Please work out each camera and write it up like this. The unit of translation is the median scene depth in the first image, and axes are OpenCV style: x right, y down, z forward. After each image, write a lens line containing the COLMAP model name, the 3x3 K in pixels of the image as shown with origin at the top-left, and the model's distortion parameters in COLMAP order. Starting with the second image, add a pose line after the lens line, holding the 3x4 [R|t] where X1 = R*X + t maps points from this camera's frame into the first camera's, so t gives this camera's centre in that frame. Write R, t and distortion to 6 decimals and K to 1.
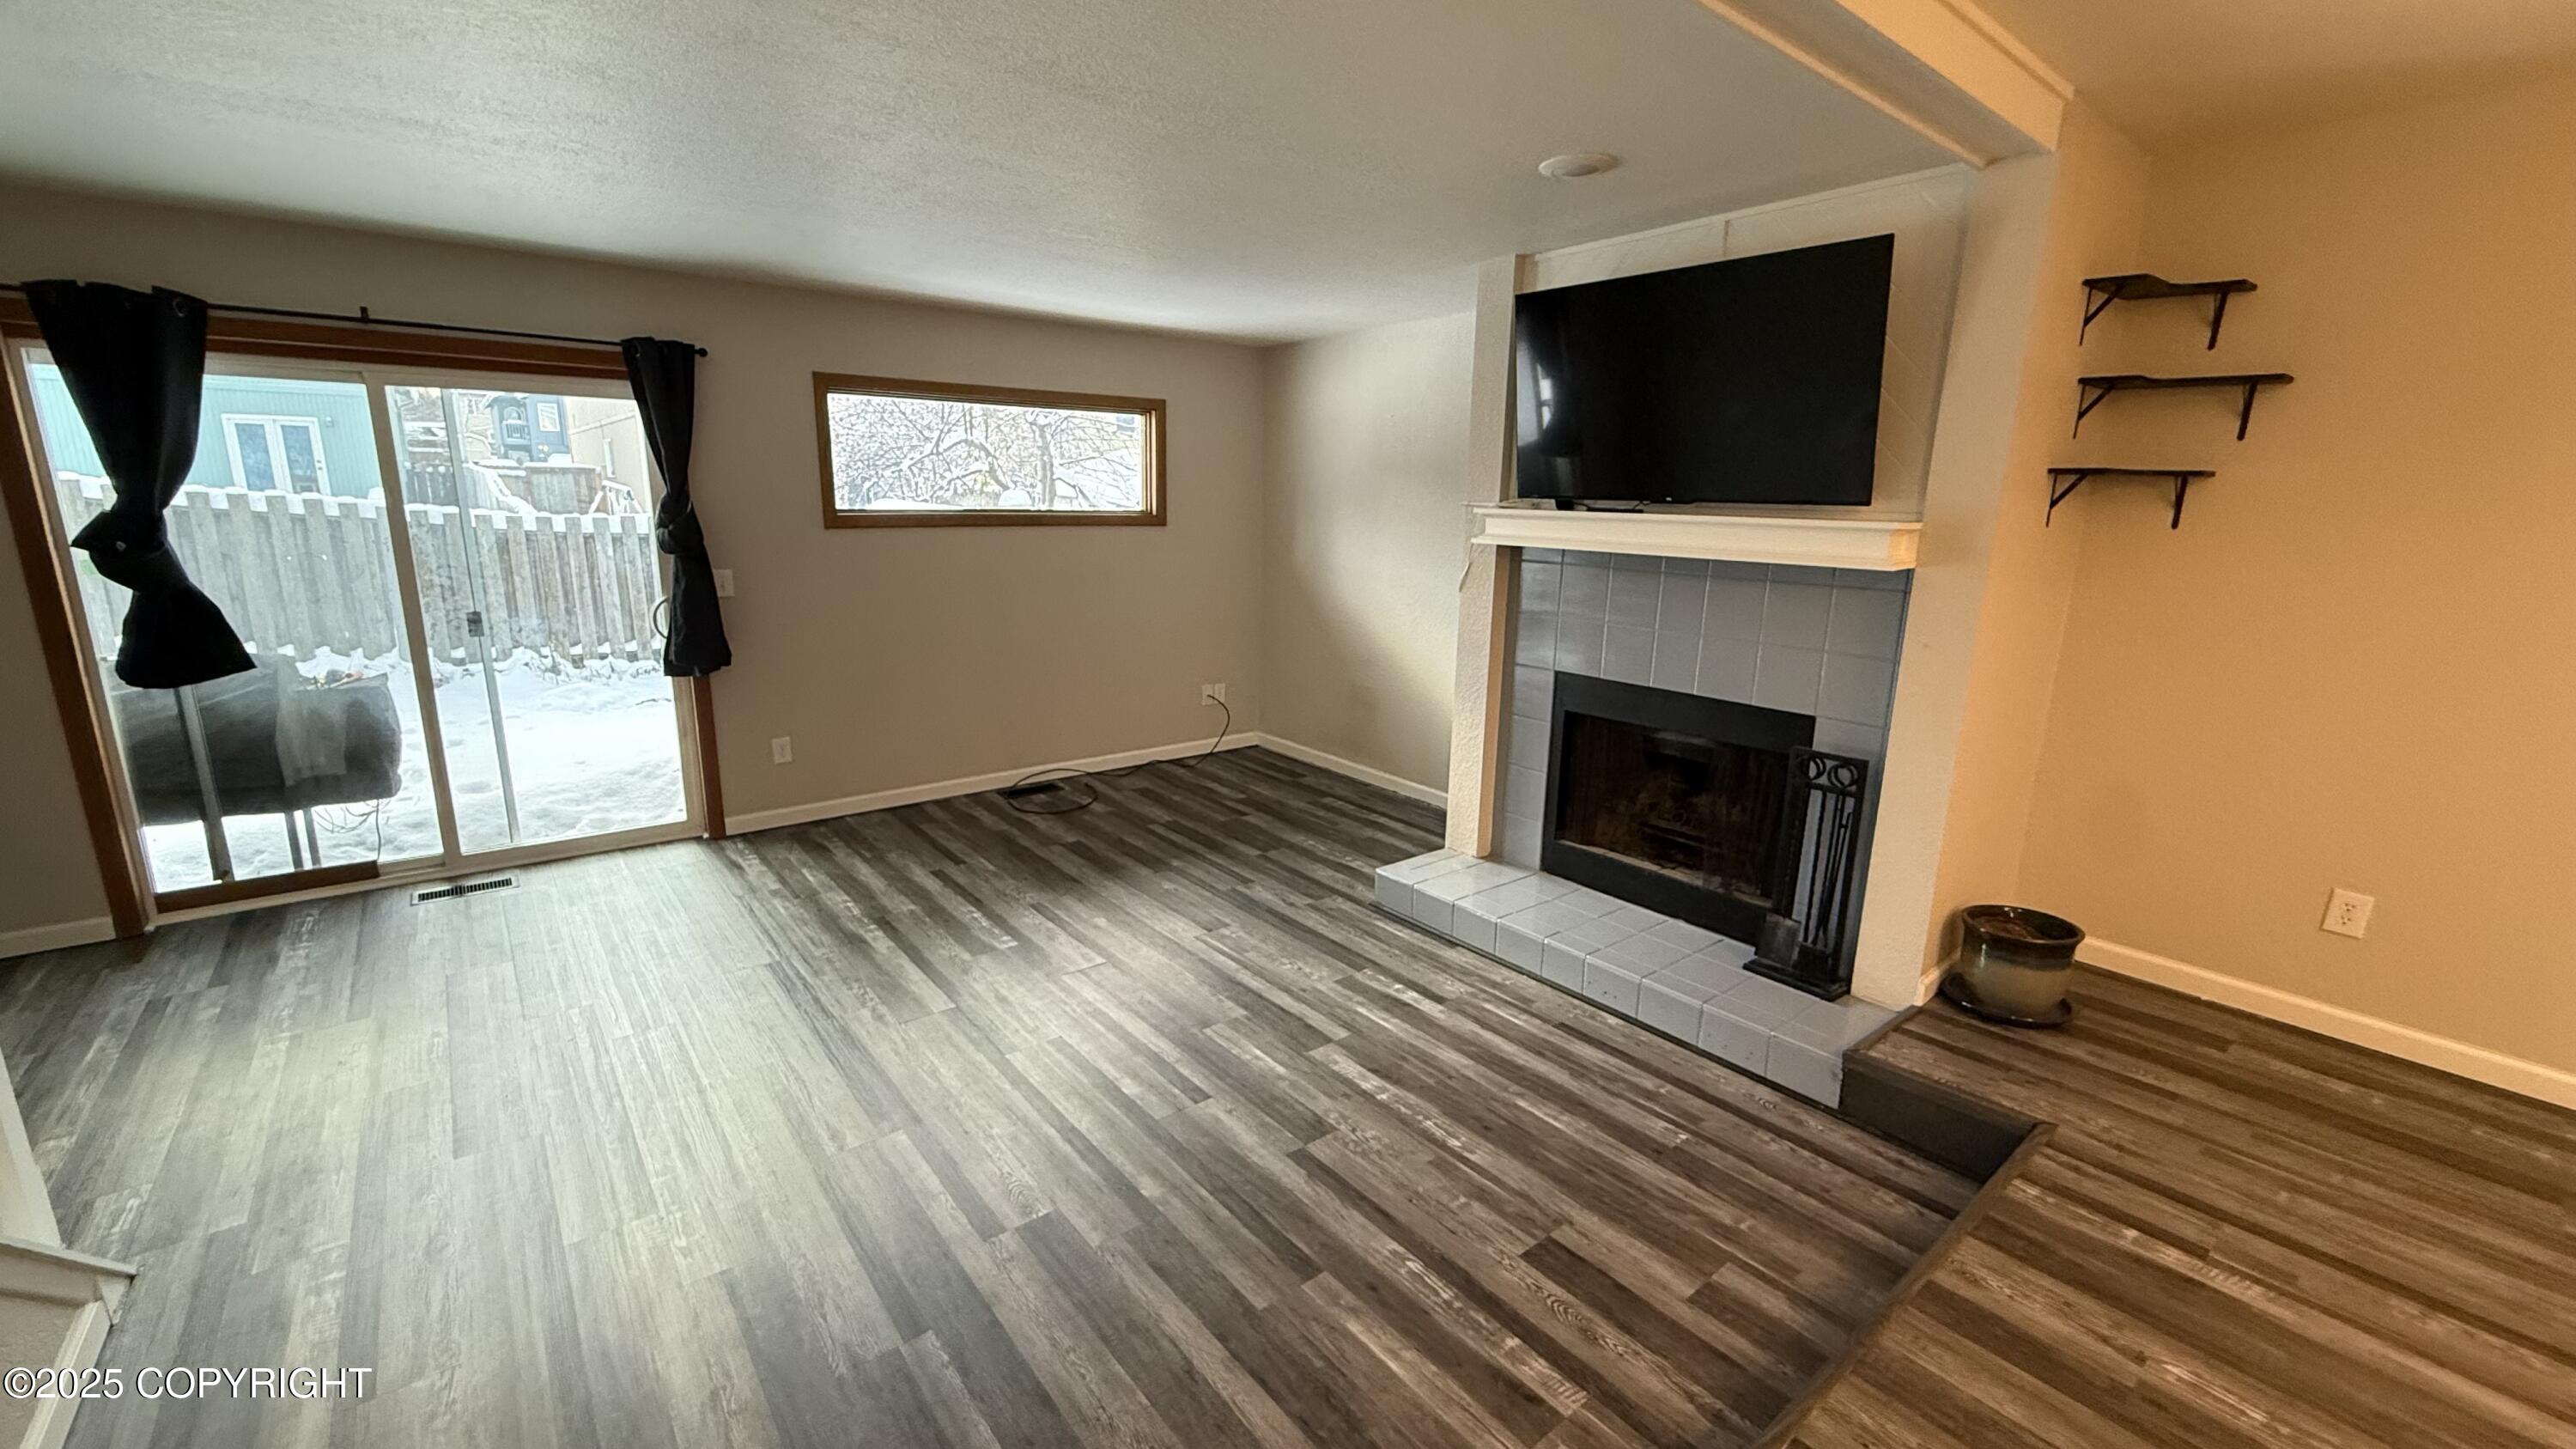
lens RADIAL K [[1028.0, 0, 1280.7], [0, 1028.0, 722.2], [0, 0, 1]] dist [-0.001230, 0.000337]
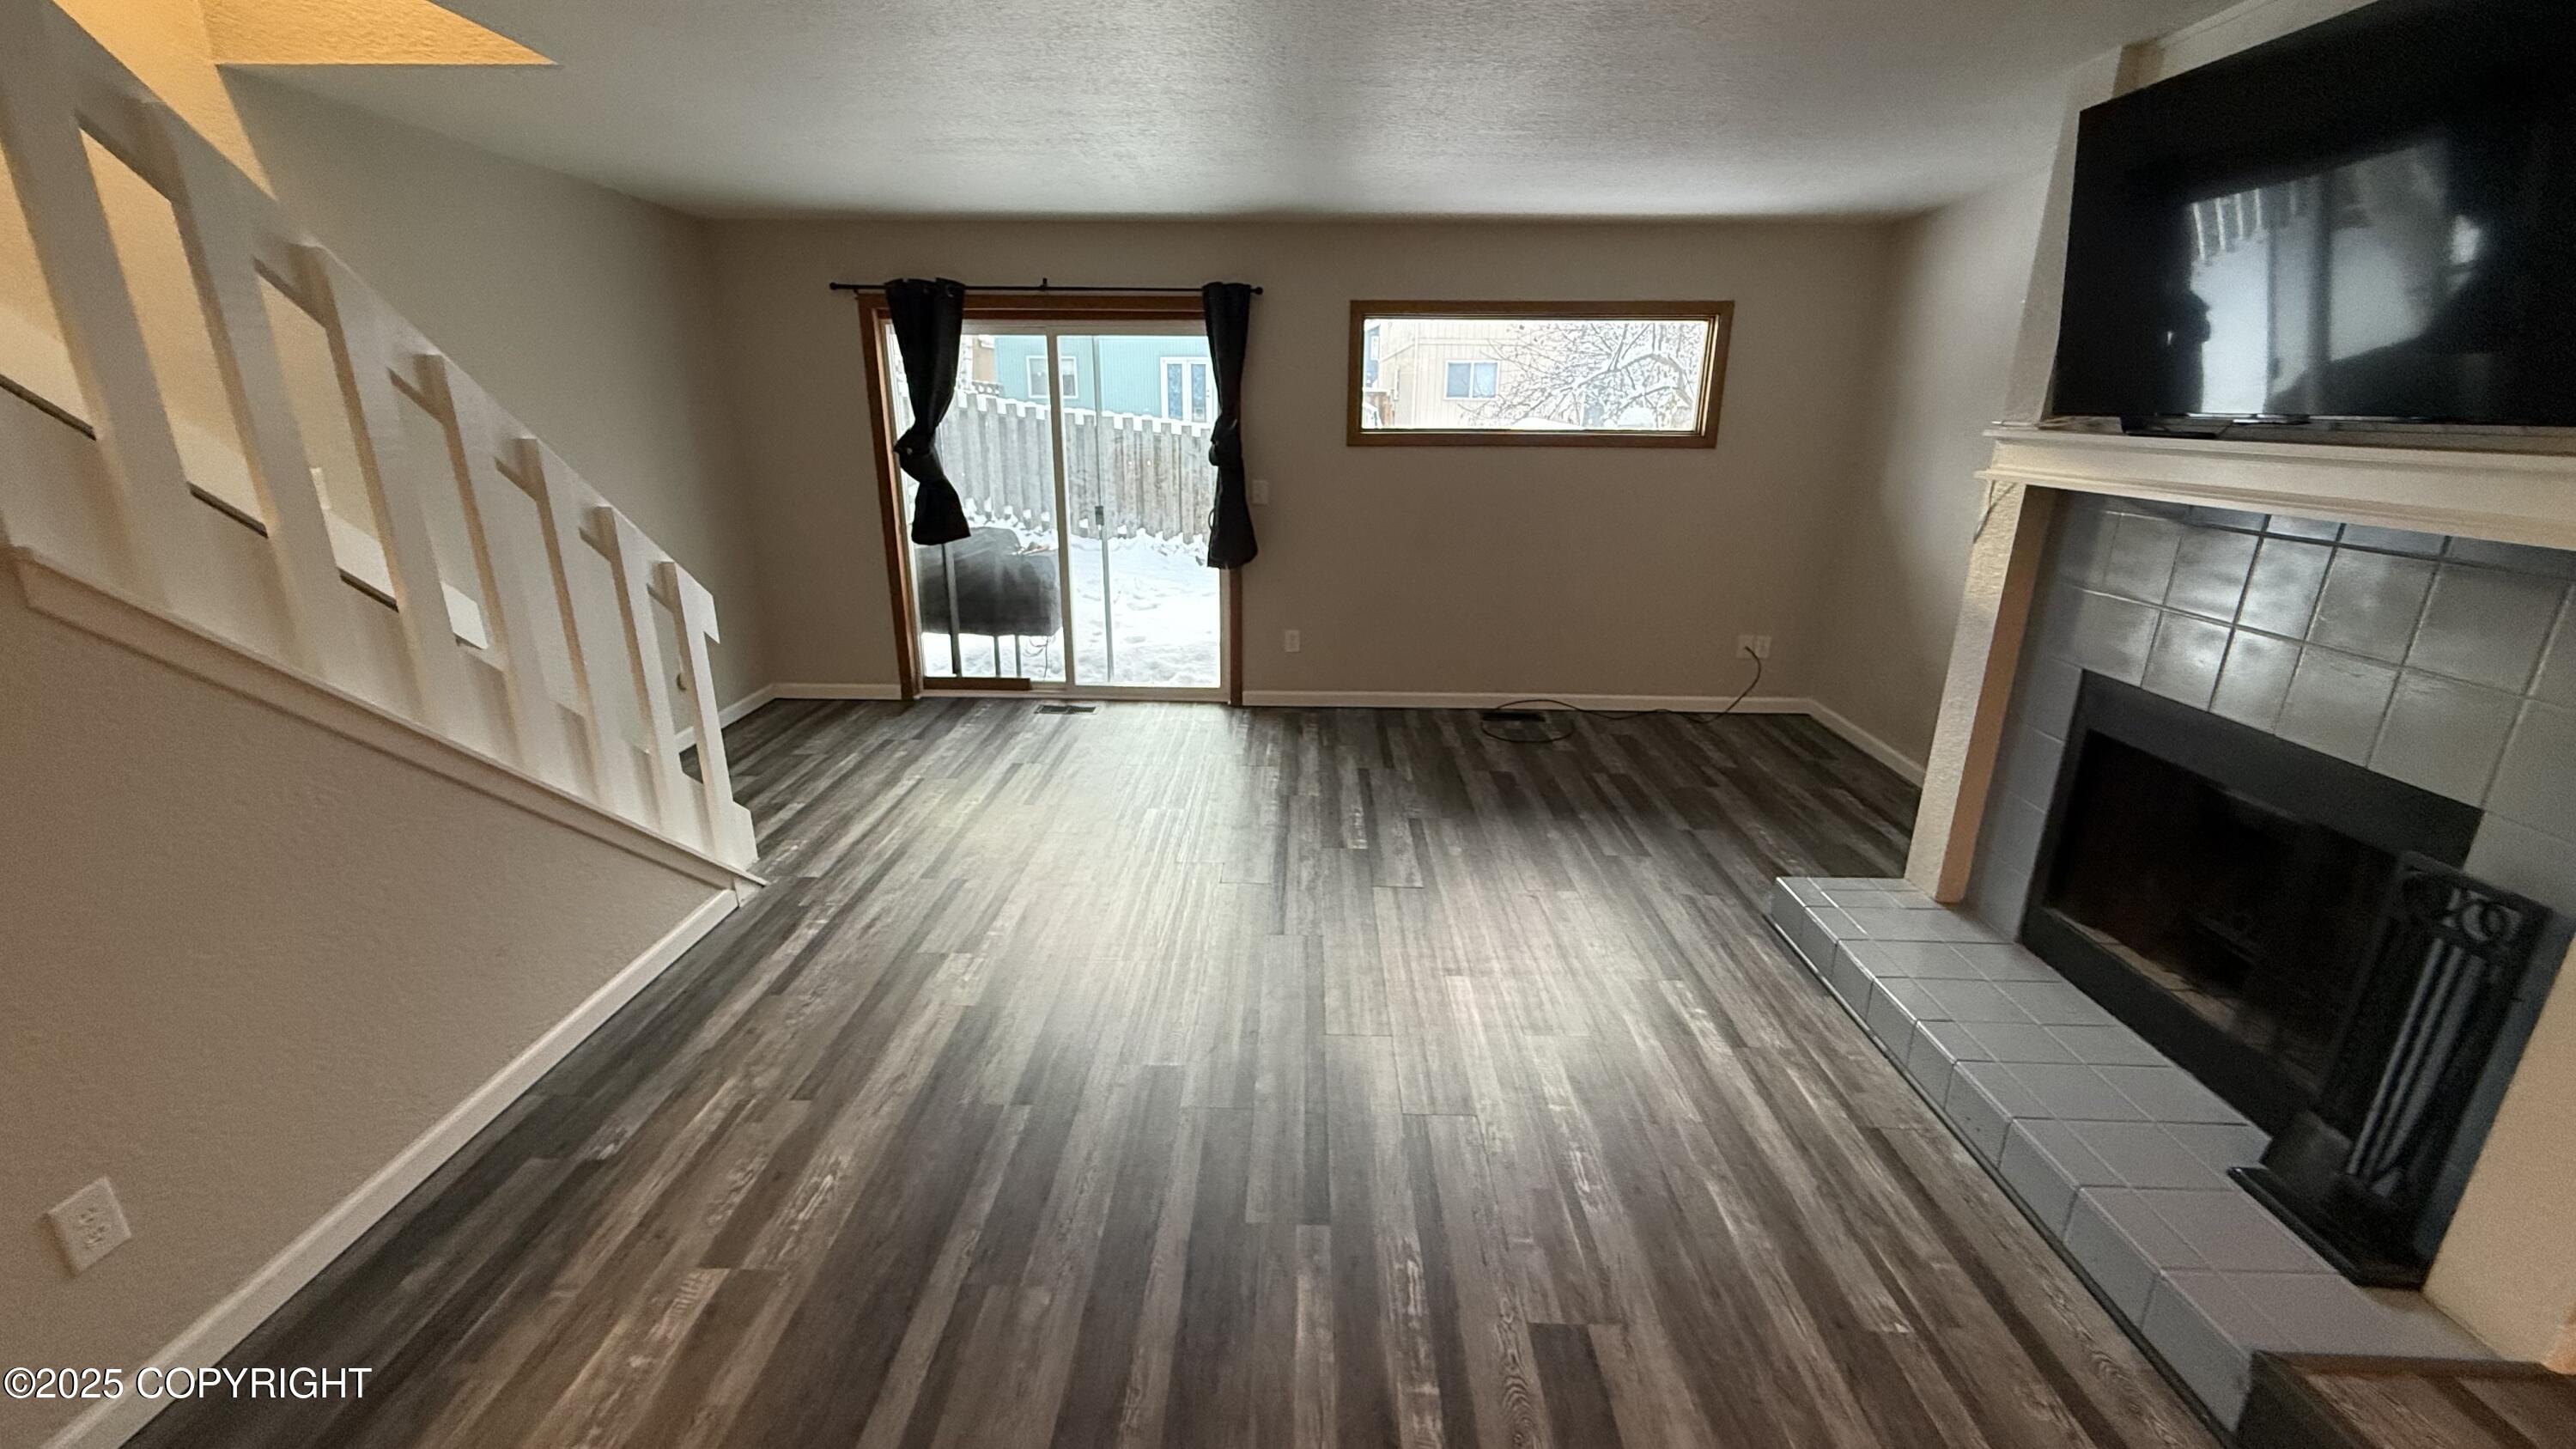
lens RADIAL K [[1028.0, 0, 1280.7], [0, 1028.0, 722.2], [0, 0, 1]] dist [-0.001230, 0.000337]
pose [[0.760949, 0.180631, -0.623161, 0.280486], [-0.133646, 0.983505, 0.121886, -0.025709], [0.634898, -0.009466, 0.772538, 0.116731]]
